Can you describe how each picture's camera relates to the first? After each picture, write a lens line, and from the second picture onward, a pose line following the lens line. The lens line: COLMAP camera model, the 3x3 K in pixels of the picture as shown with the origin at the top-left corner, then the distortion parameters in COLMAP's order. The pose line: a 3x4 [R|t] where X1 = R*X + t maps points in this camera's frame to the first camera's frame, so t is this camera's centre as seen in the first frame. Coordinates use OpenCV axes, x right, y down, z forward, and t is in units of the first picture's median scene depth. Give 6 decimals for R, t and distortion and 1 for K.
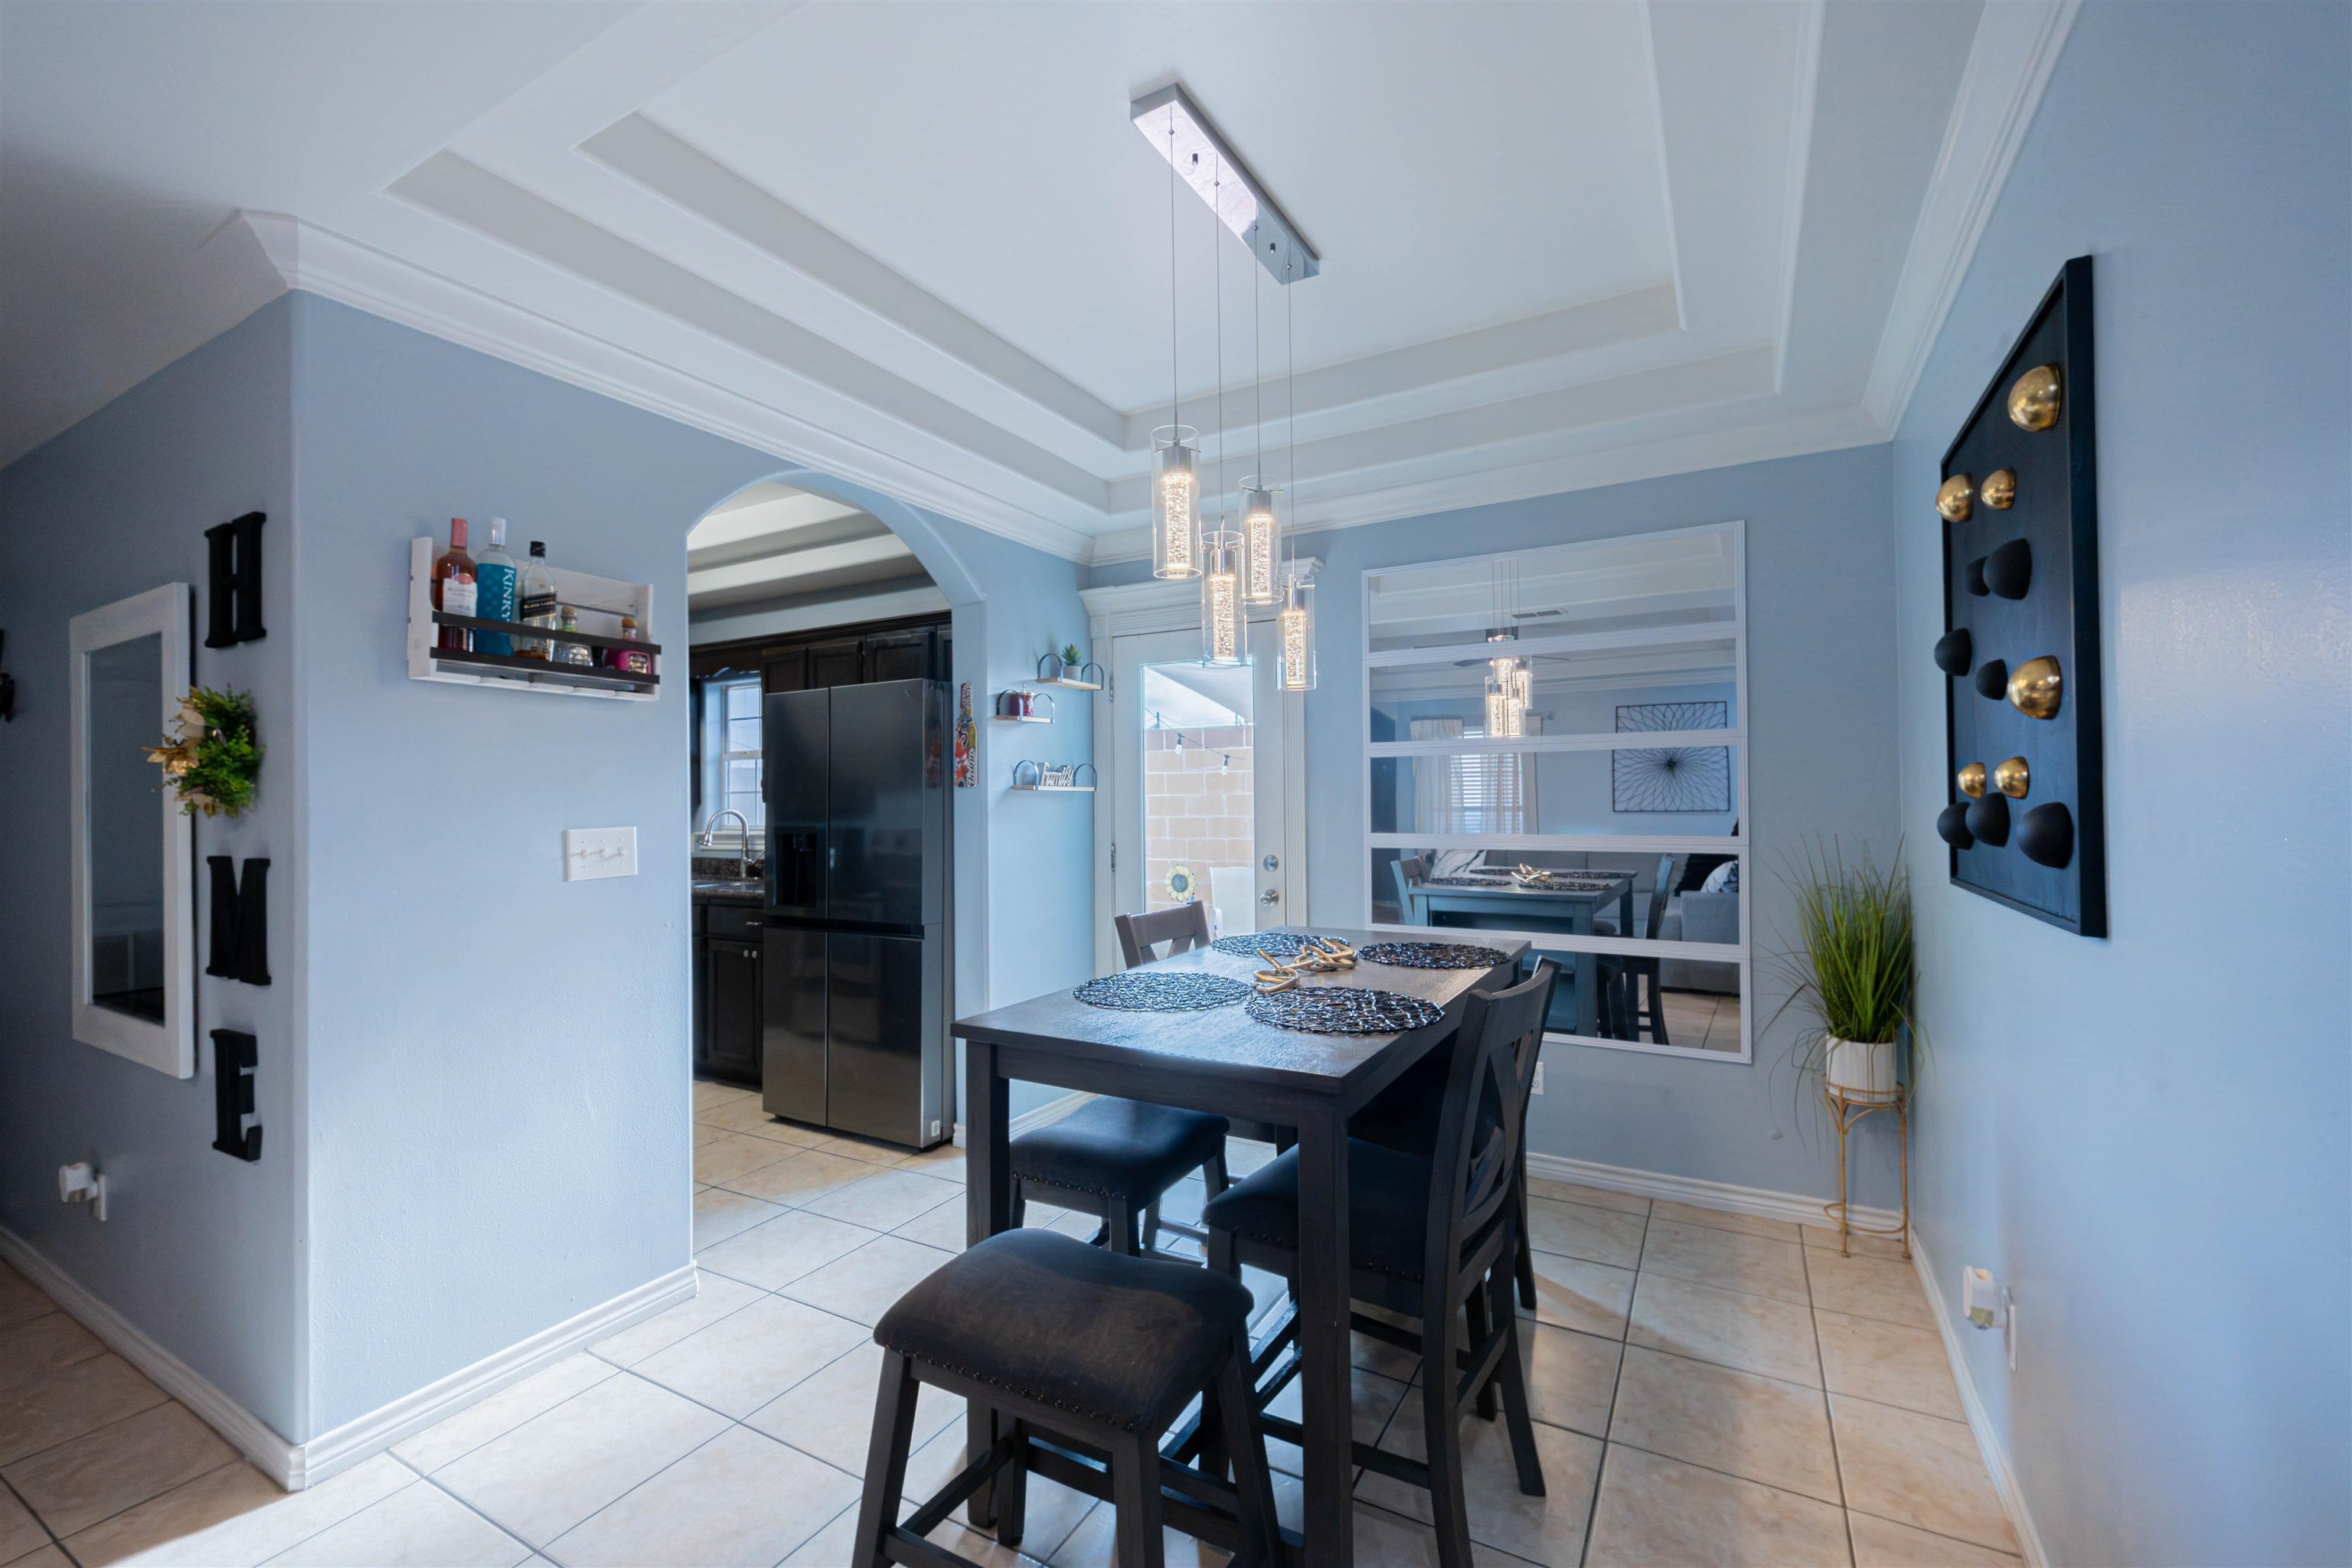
lens RADIAL K [[985.5, 0, 1185.9], [0, 985.5, 791.1], [0, 0, 1]] dist [0.000154, -0.000313]
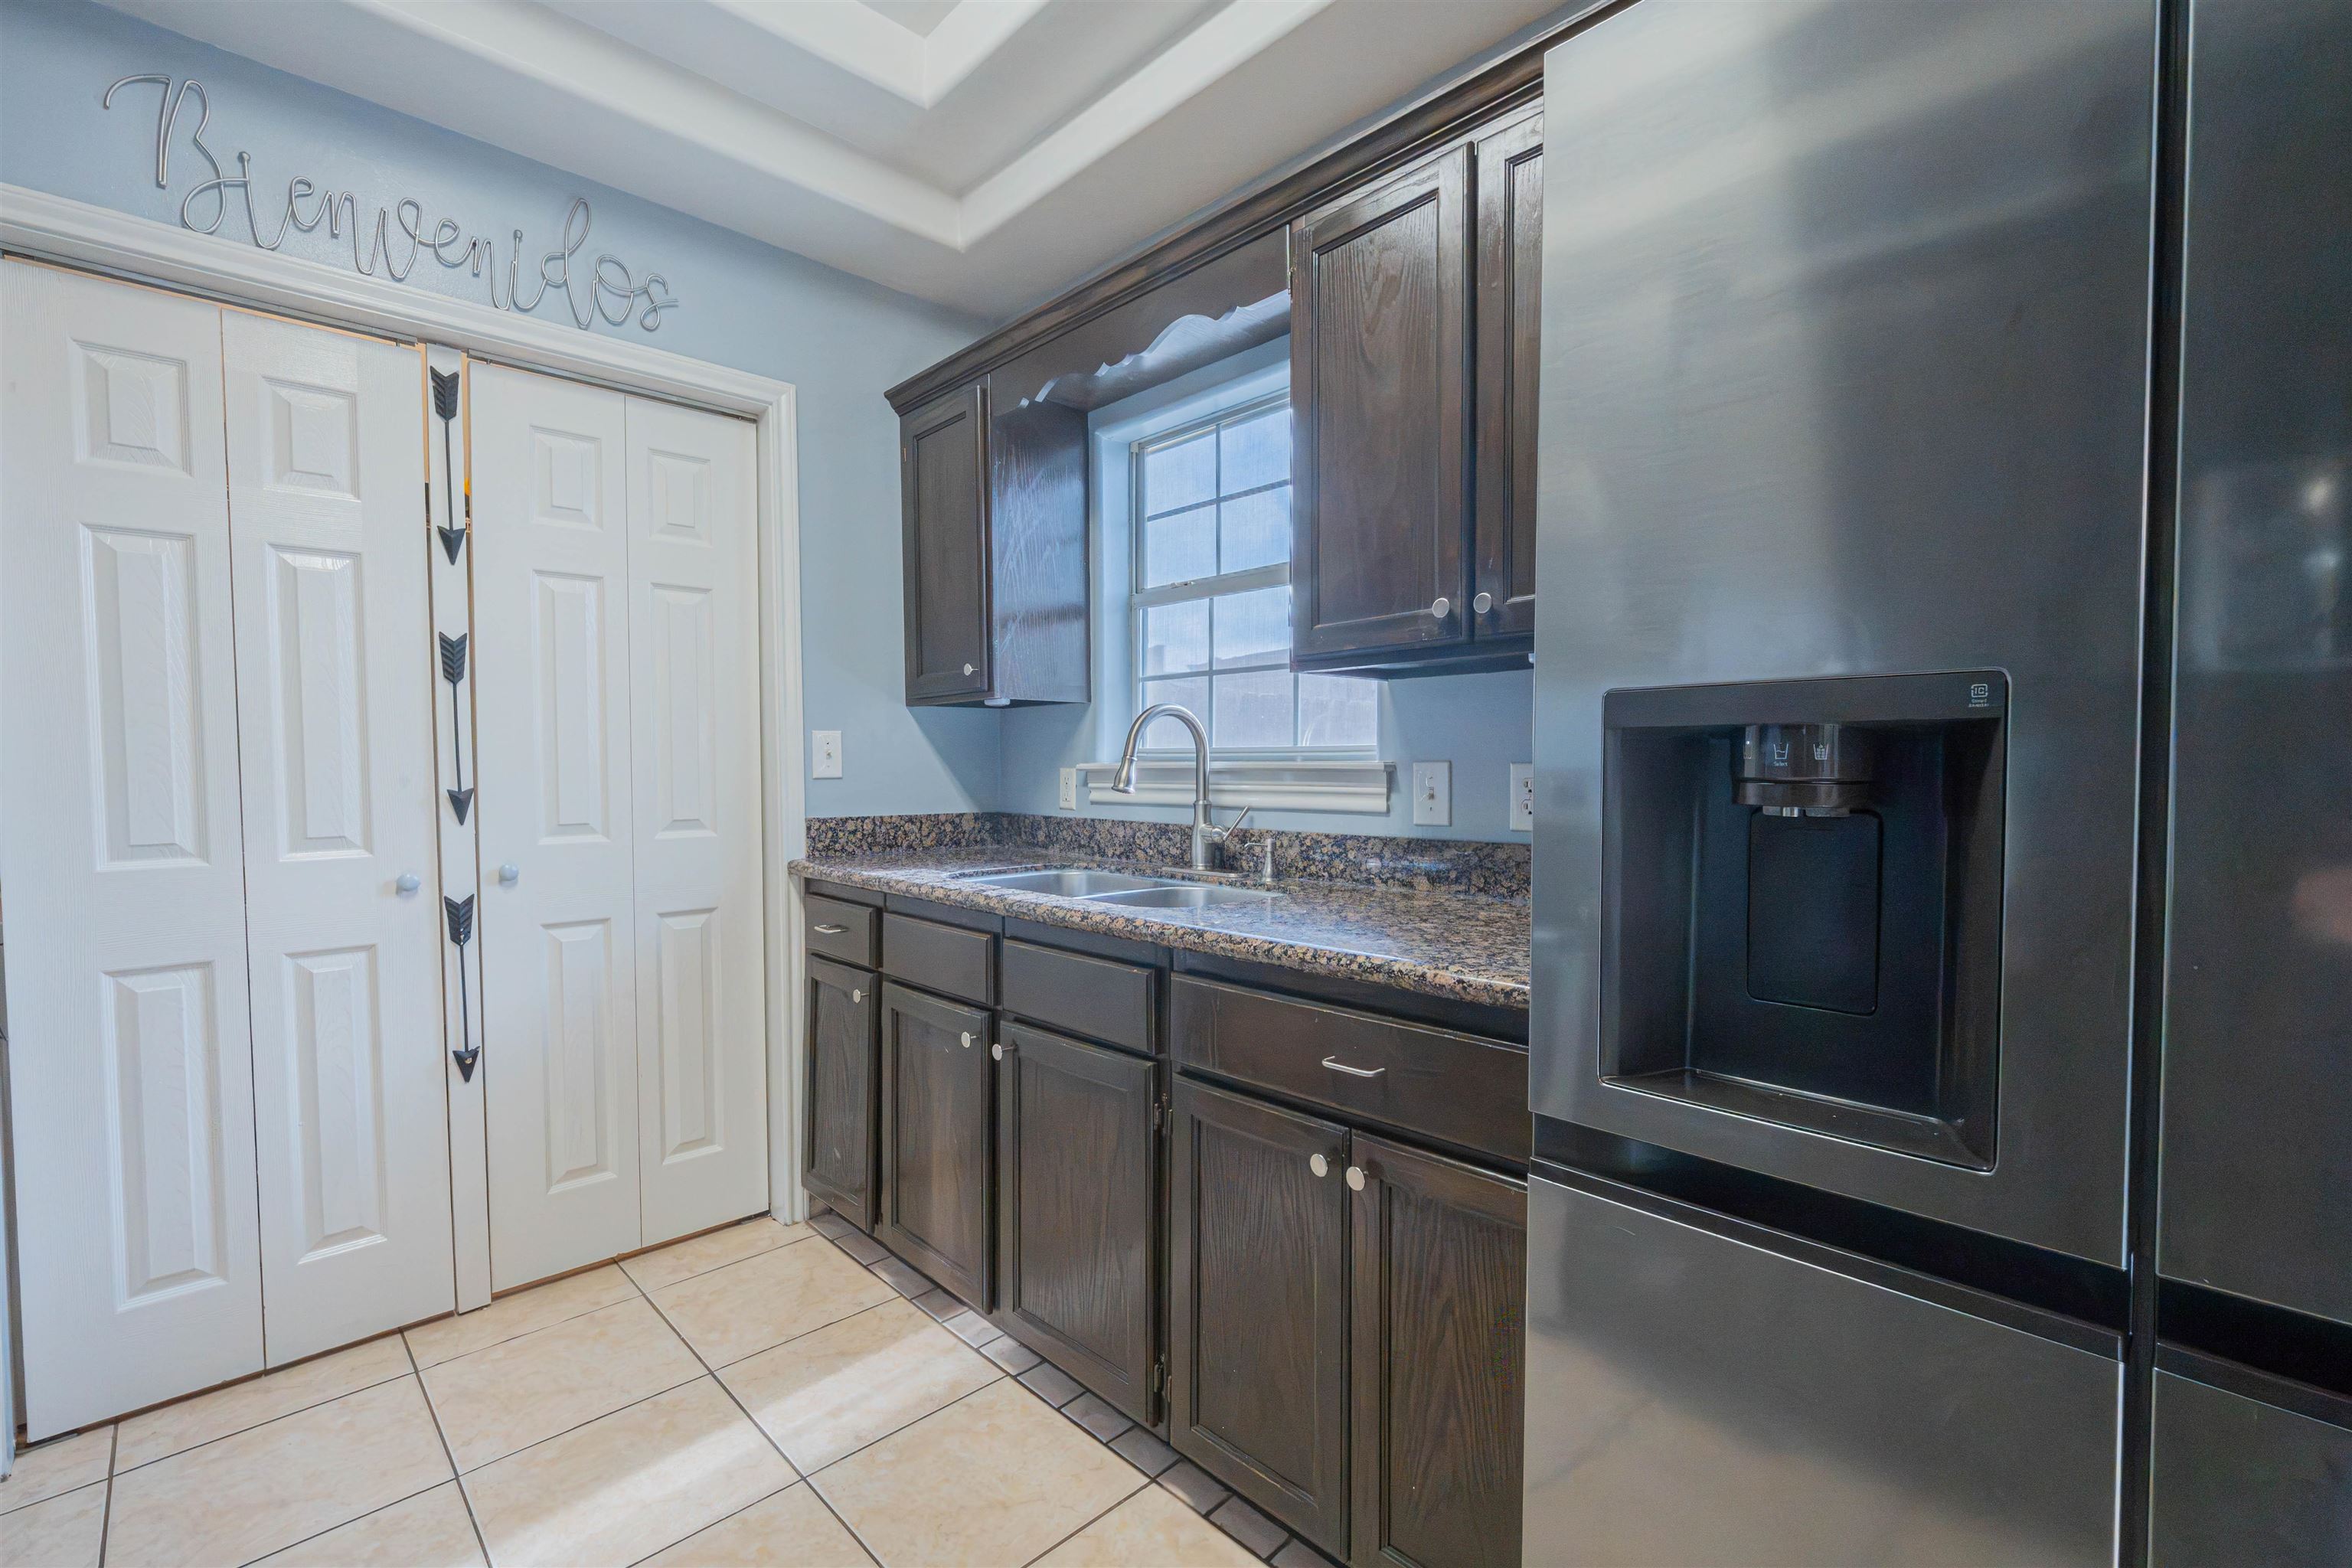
lens RADIAL K [[1010.3, 0, 1186.1], [0, 1010.3, 795.1], [0, 0, 1]] dist [-0.001380, -0.000387]
pose [[0.958922, 0.015928, -0.283222, -0.562930], [-0.004552, 0.999158, 0.040781, 0.065274], [0.283633, -0.037817, 0.958187, 1.001220]]
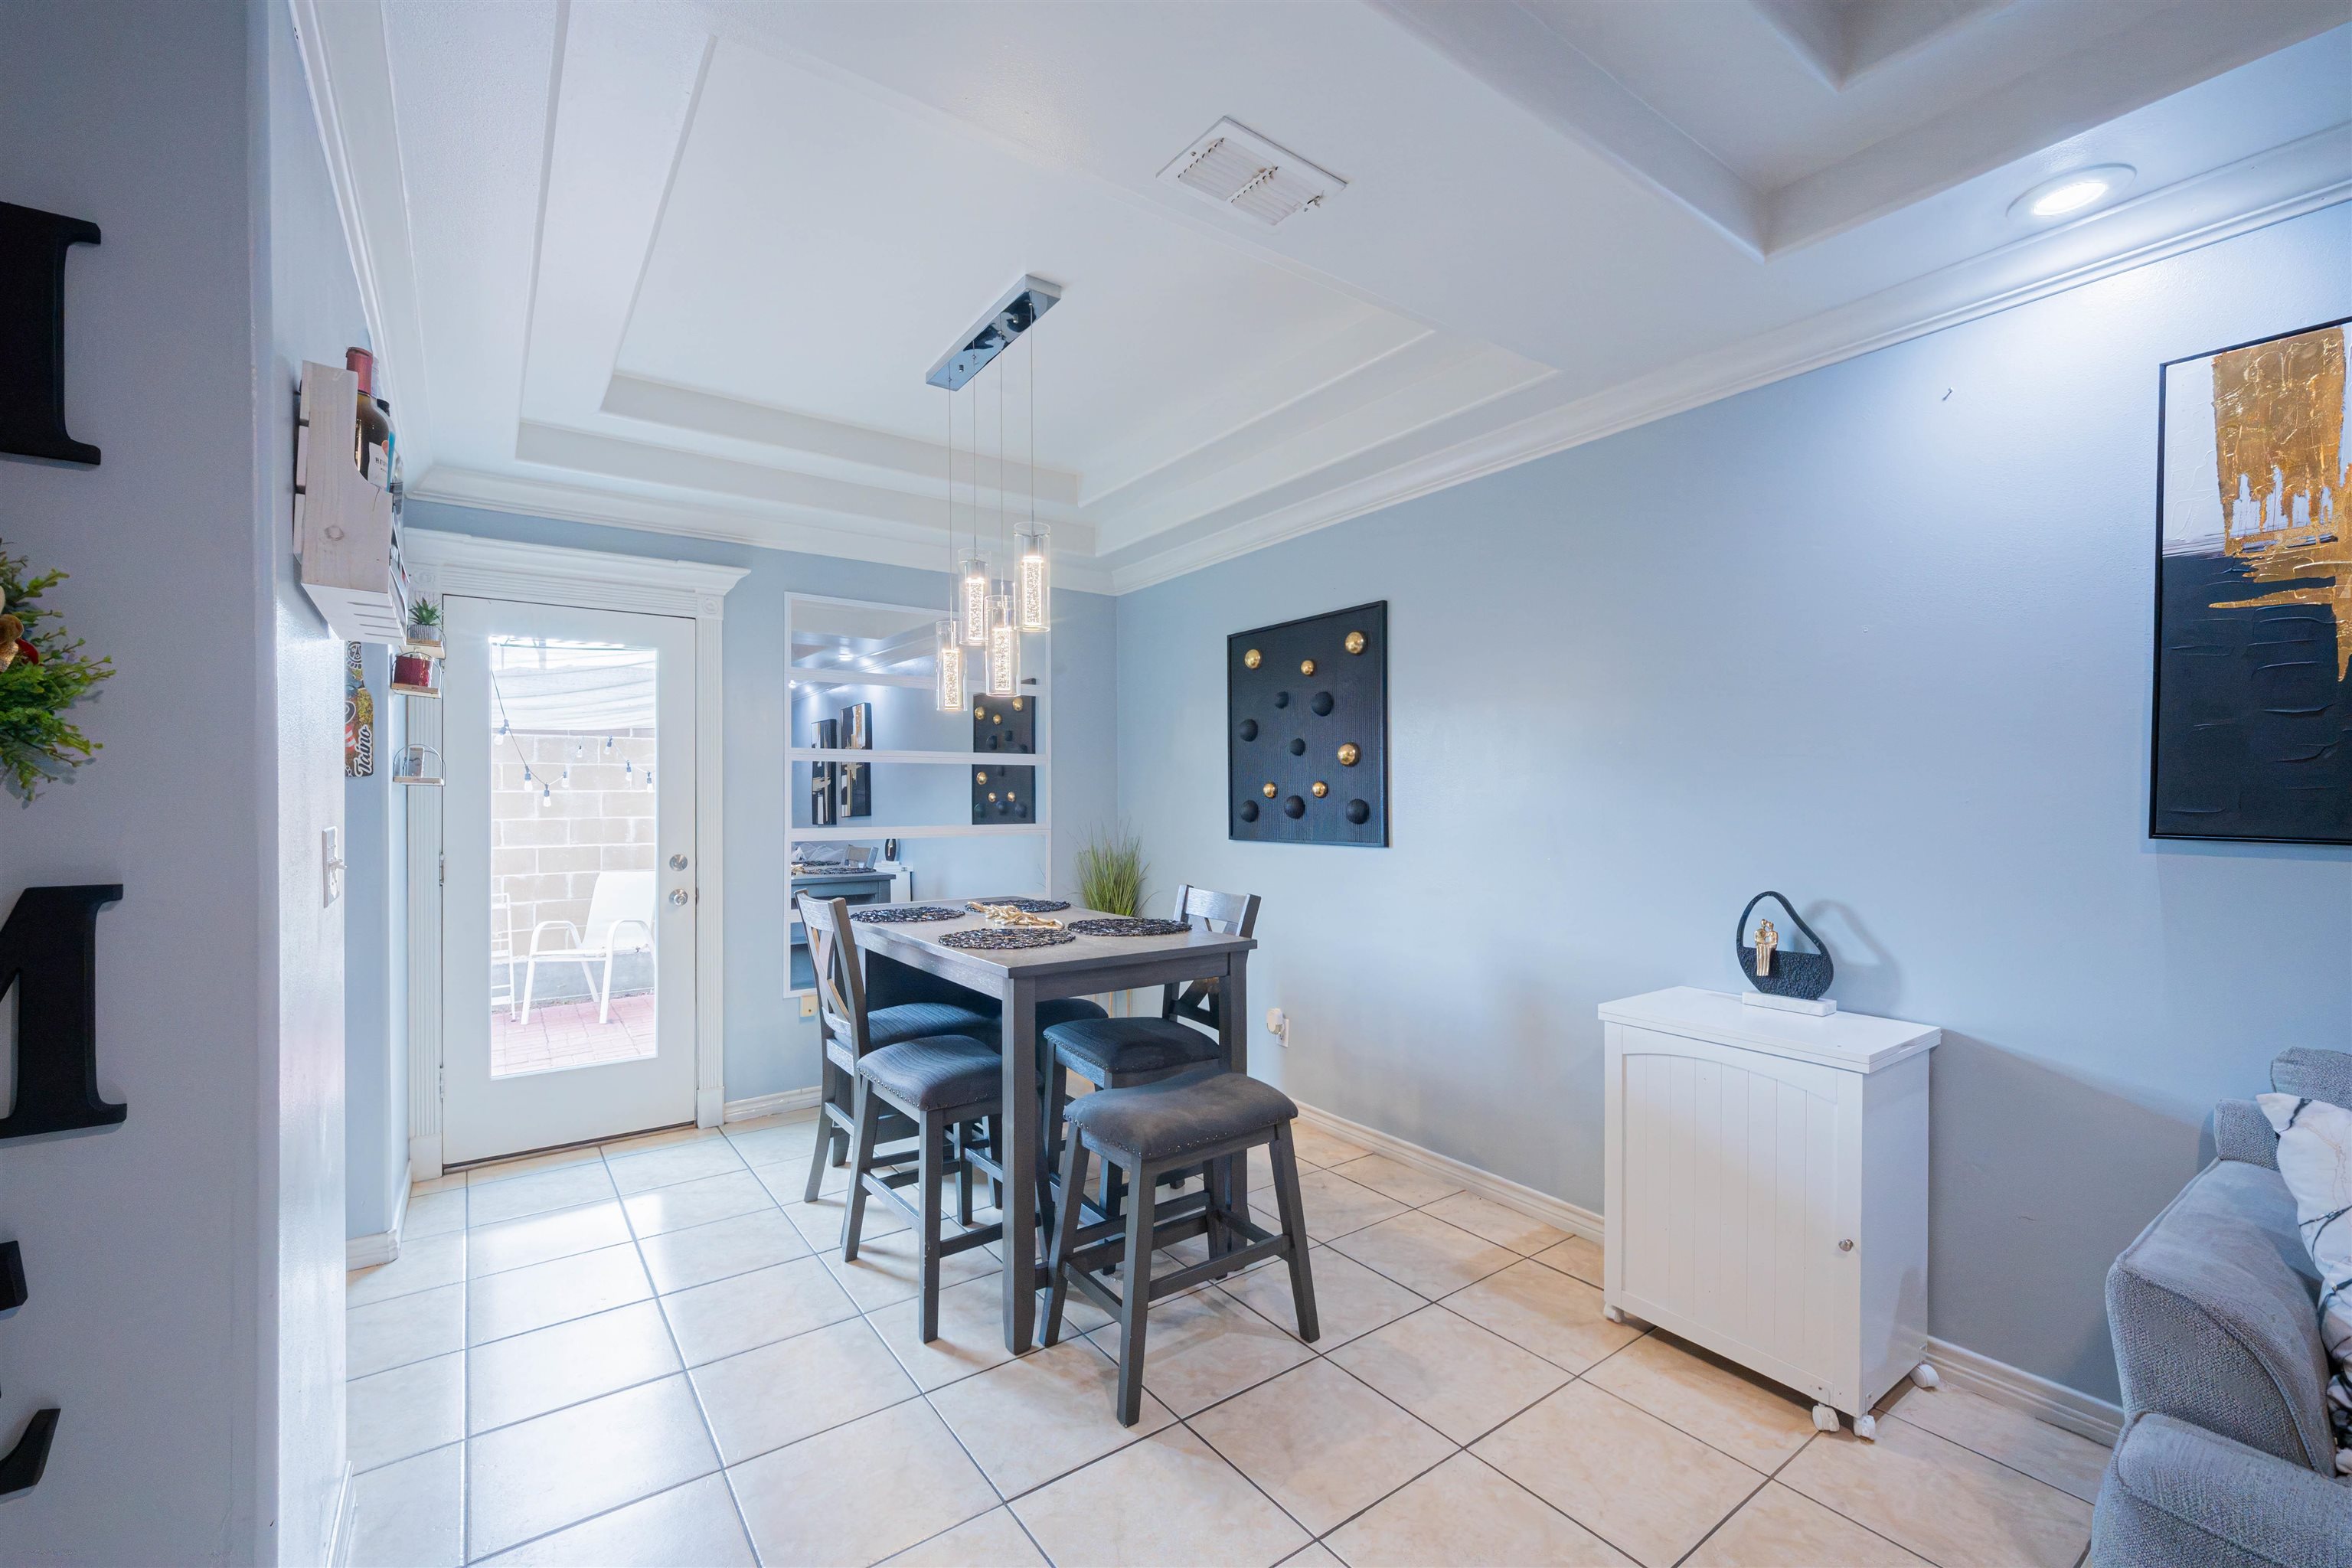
lens RADIAL K [[967.1, 0, 1182.3], [0, 967.1, 796.6], [0, 0, 1]] dist [-0.000470, -0.000112]
pose [[0.411430, 0.009841, 0.911388, -0.732636], [-0.009370, 0.999935, -0.006568, 0.011427], [-0.911393, -0.005837, 0.411495, 0.168877]]
